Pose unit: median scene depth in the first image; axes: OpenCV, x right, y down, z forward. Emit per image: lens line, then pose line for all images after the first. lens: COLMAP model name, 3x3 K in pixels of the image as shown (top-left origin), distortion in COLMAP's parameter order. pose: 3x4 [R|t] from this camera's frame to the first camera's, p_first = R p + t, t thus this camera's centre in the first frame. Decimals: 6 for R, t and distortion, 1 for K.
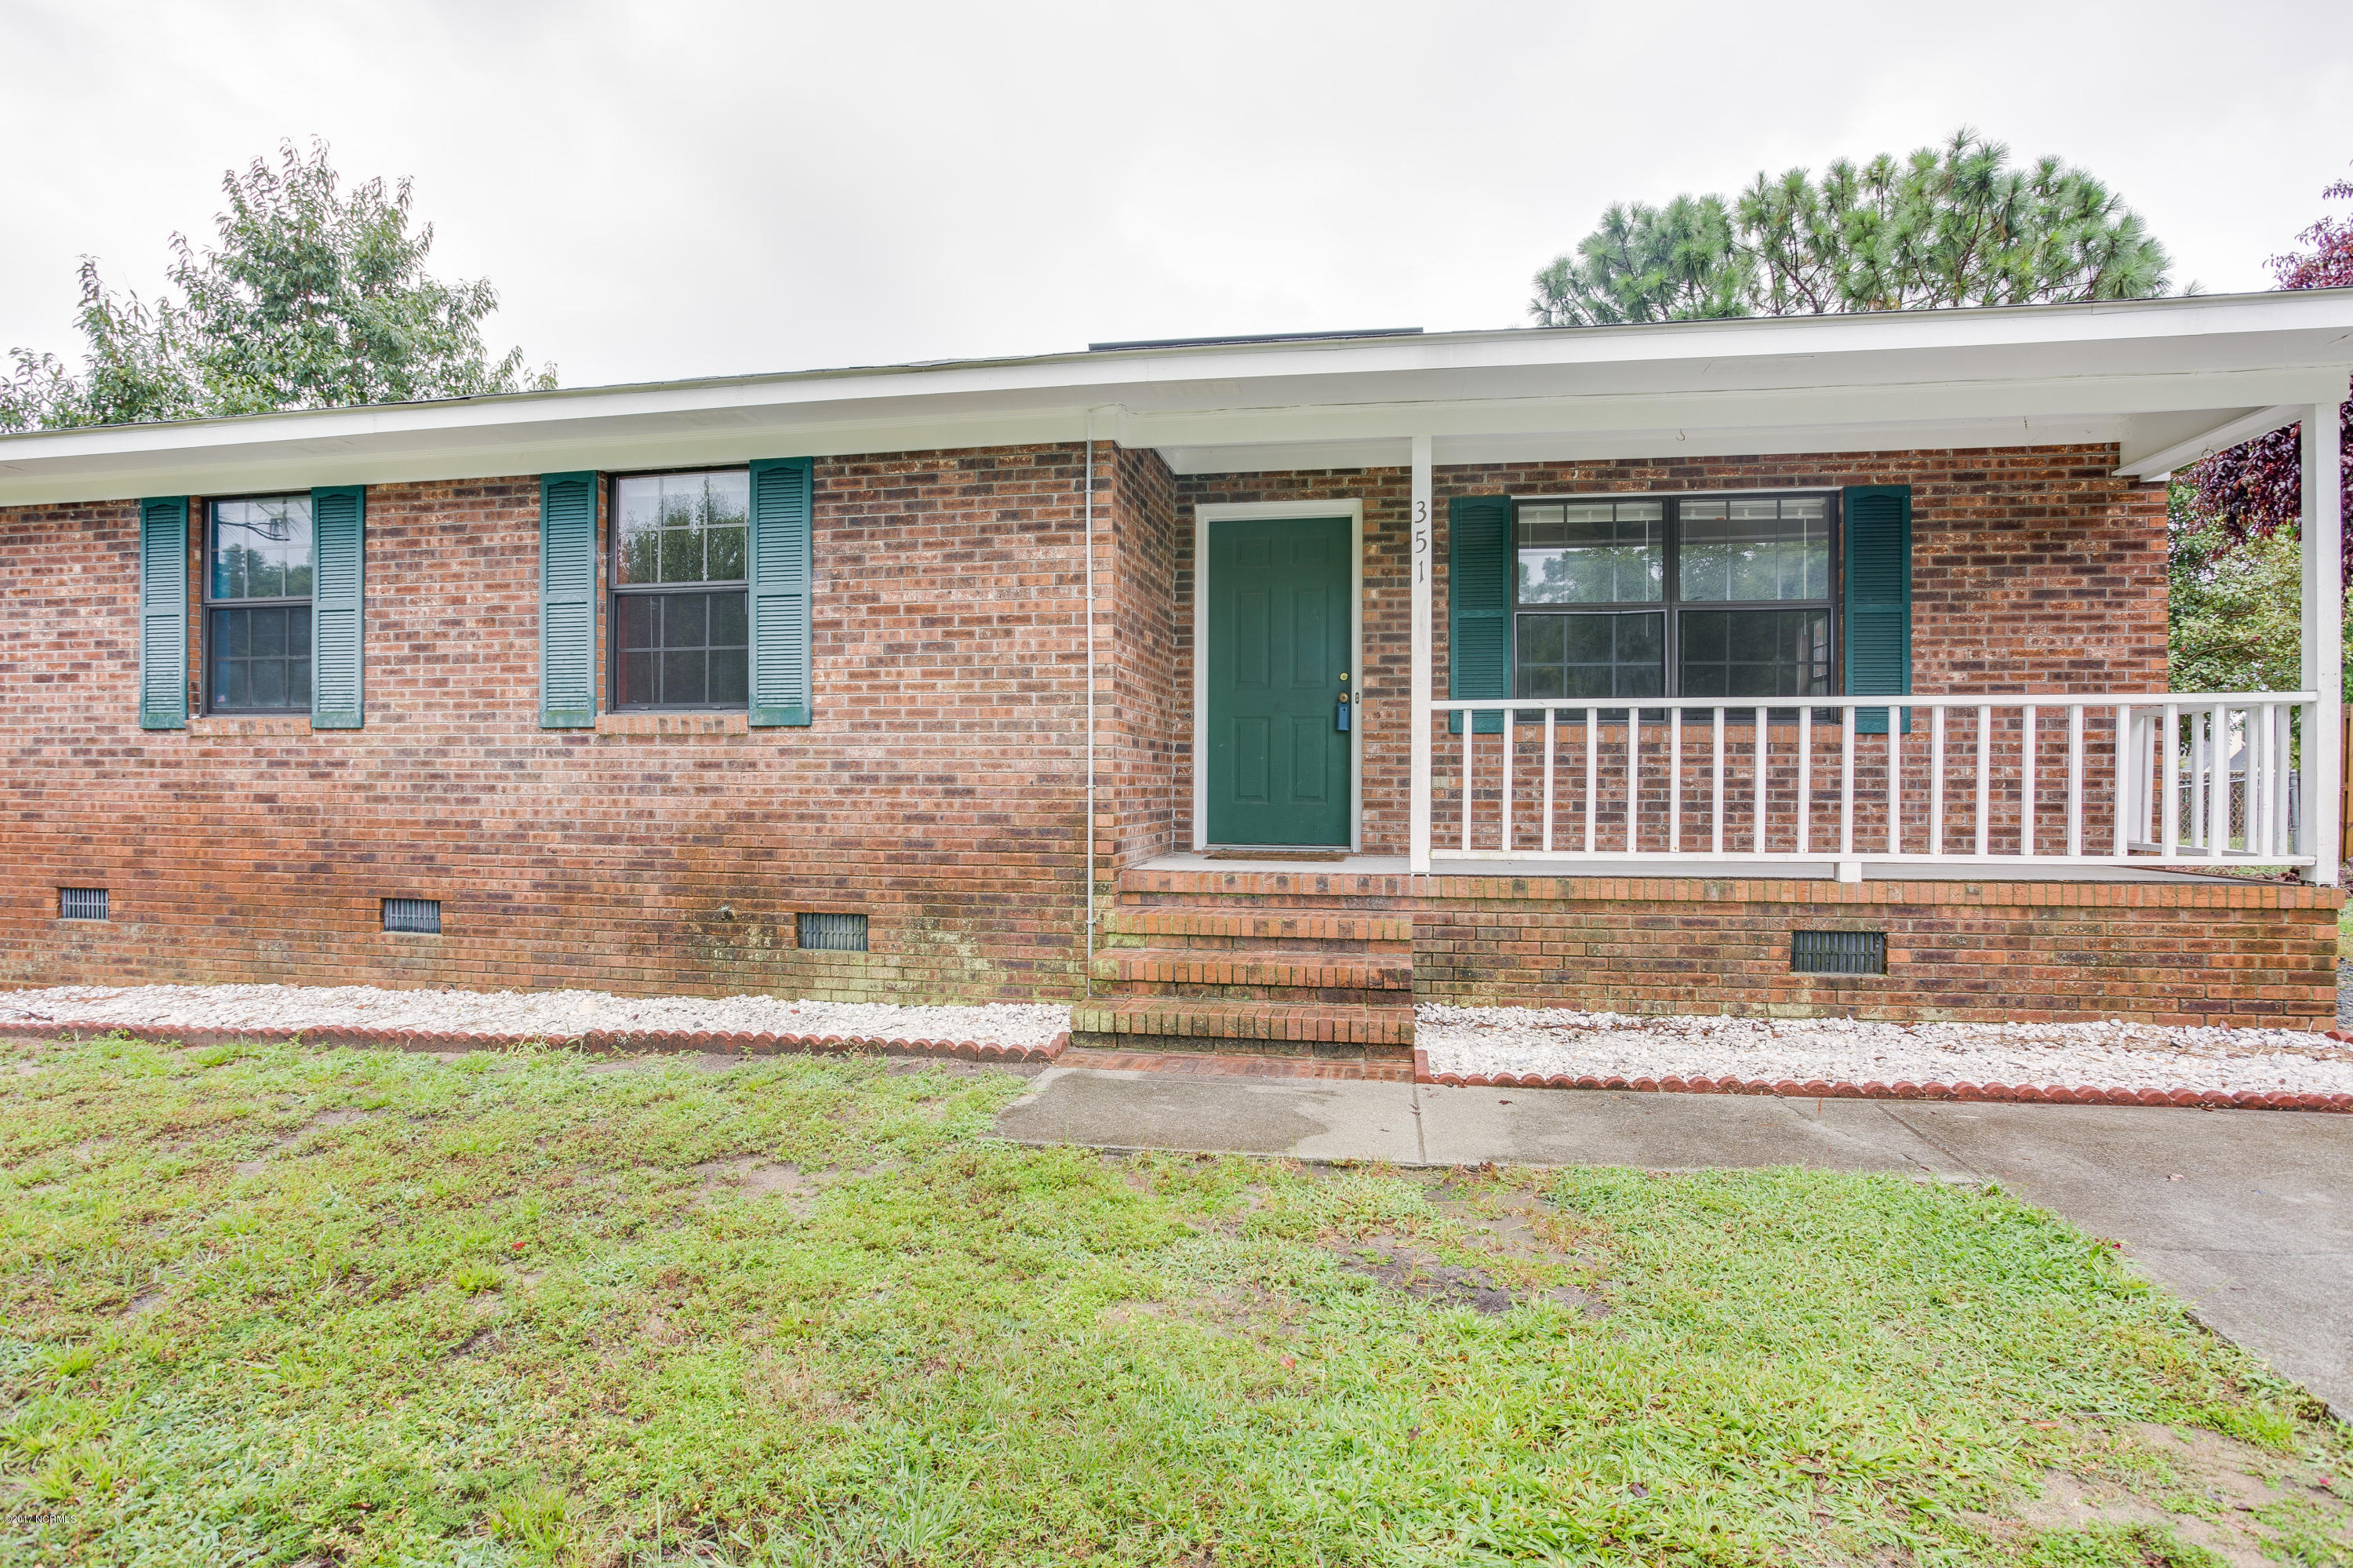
lens RADIAL K [[1166.8, 0, 1176.5], [0, 1166.8, 784.0], [0, 0, 1]] dist [-0.031474, 0.000828]
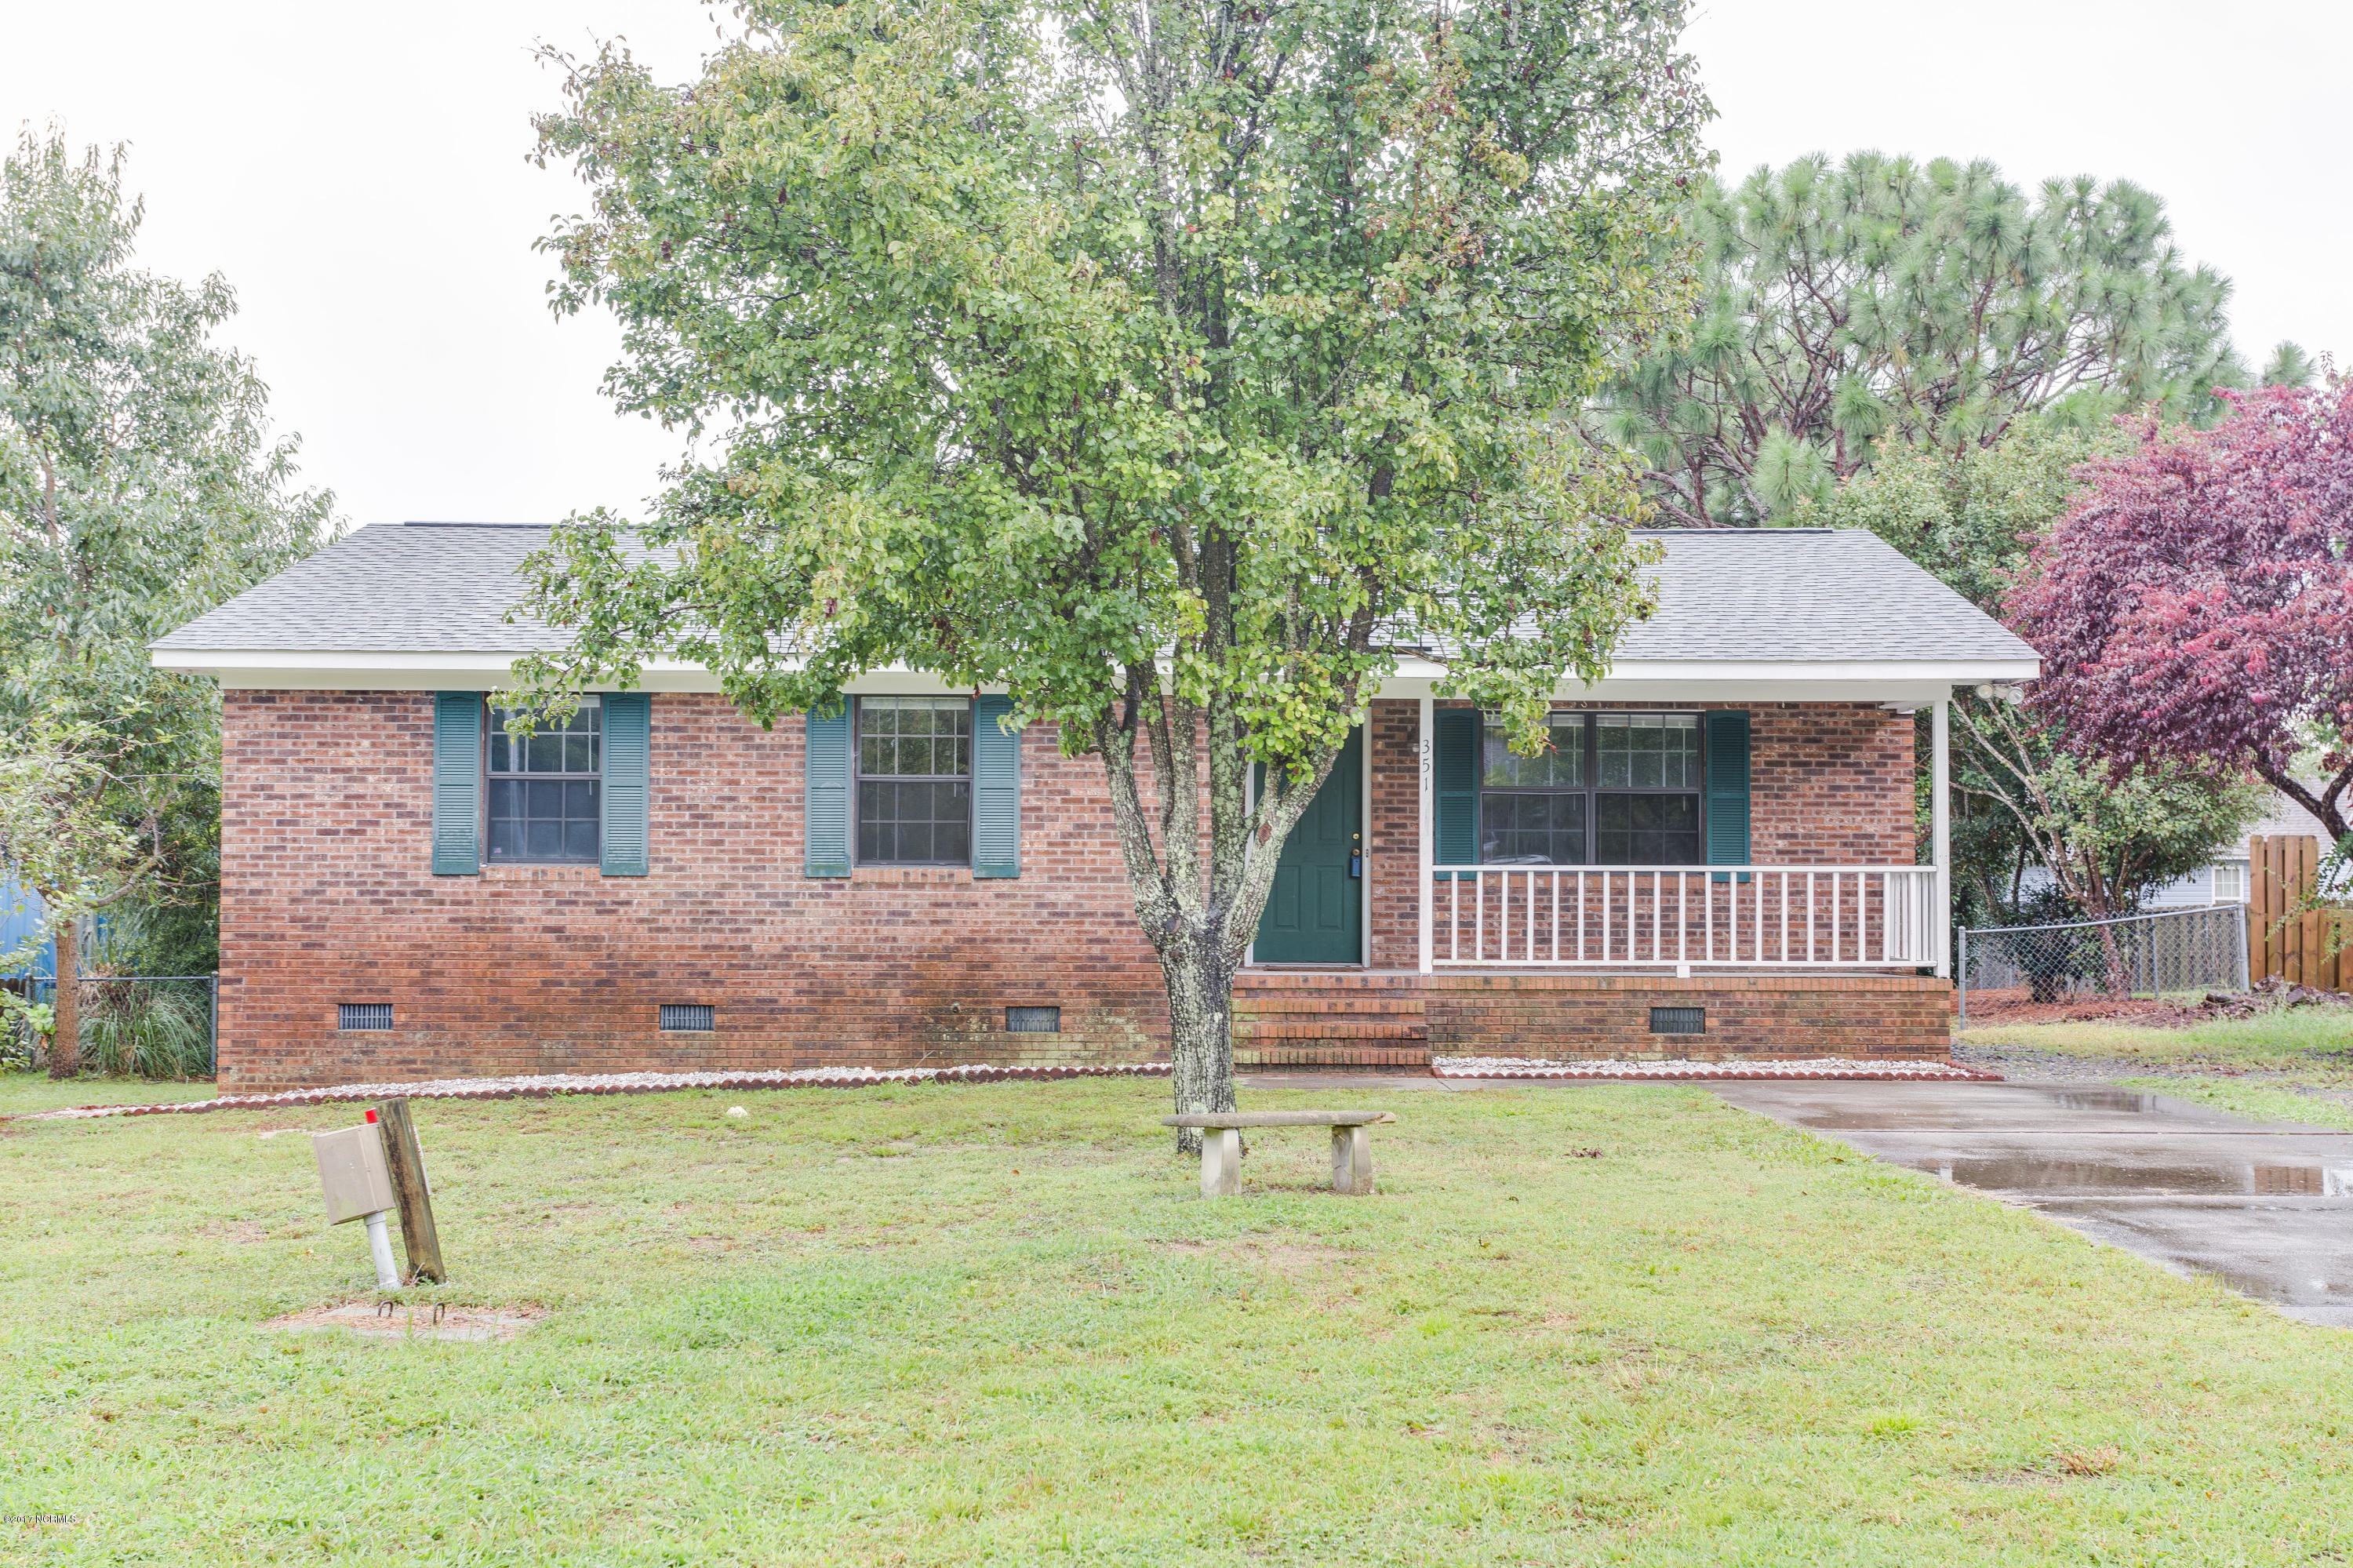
lens RADIAL K [[2558.7, 0, 1169.8], [0, 2558.7, 811.7], [0, 0, 1]] dist [0.135552, -0.228407]
pose [[0.984930, 0.006459, 0.172833, -0.646581], [-0.000207, 0.999346, -0.036168, -0.015912], [-0.172954, 0.035587, 0.984287, -2.081904]]
